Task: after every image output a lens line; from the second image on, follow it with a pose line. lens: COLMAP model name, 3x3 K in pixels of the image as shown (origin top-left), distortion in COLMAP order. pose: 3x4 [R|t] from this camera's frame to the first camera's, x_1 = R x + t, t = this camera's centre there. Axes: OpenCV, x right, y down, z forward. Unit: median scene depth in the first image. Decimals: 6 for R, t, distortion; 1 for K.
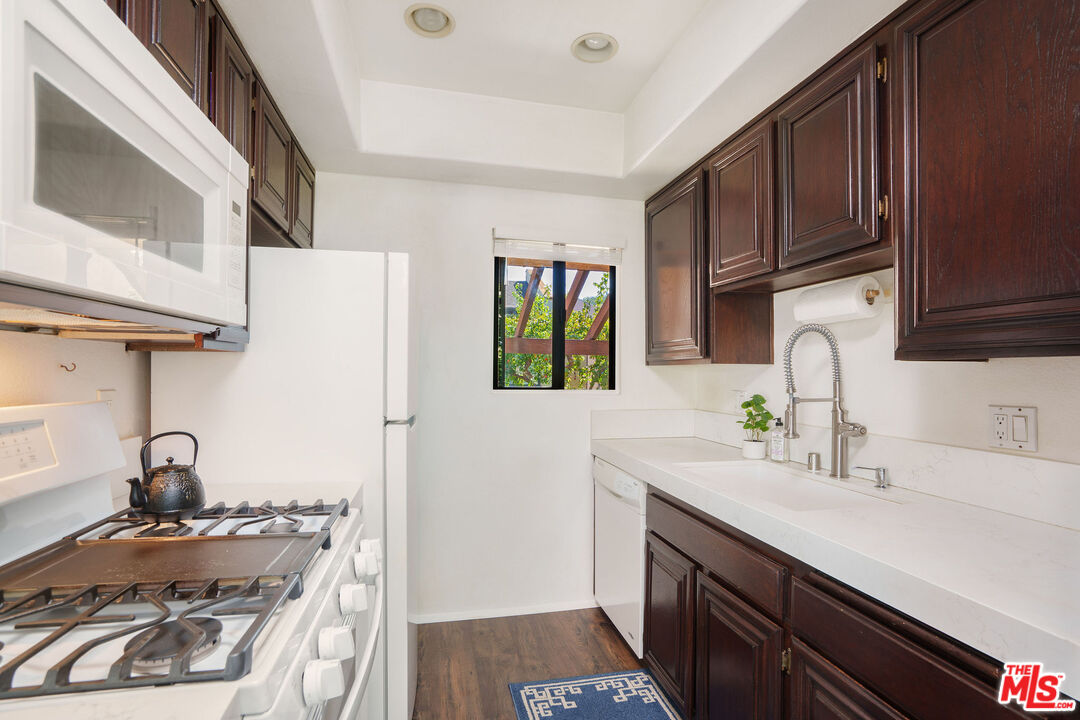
lens RADIAL K [[524.3, 0, 542.6], [0, 524.3, 364.9], [0, 0, 1]] dist [-0.022075, 0.004596]
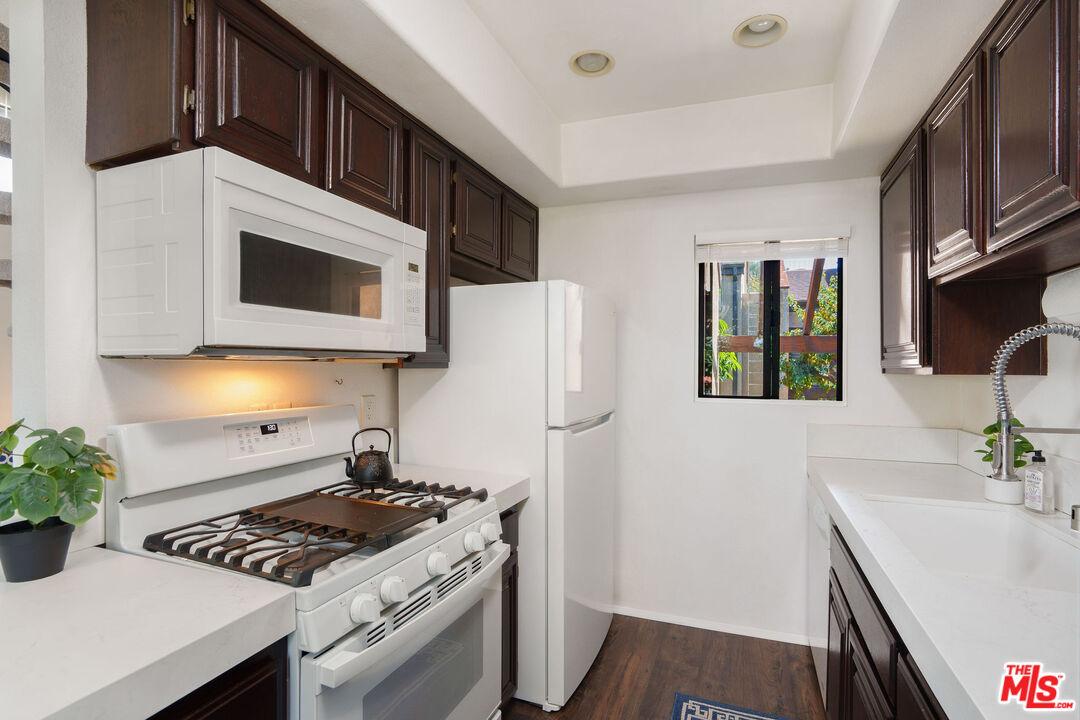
lens RADIAL K [[524.3, 0, 537.7], [0, 524.3, 362.9], [0, 0, 1]] dist [-0.022075, 0.004596]
pose [[0.829300, -0.010171, -0.558711, 0.279289], [0.010540, 0.999941, -0.002559, -0.025918], [0.558704, -0.003767, 0.829359, 0.017375]]
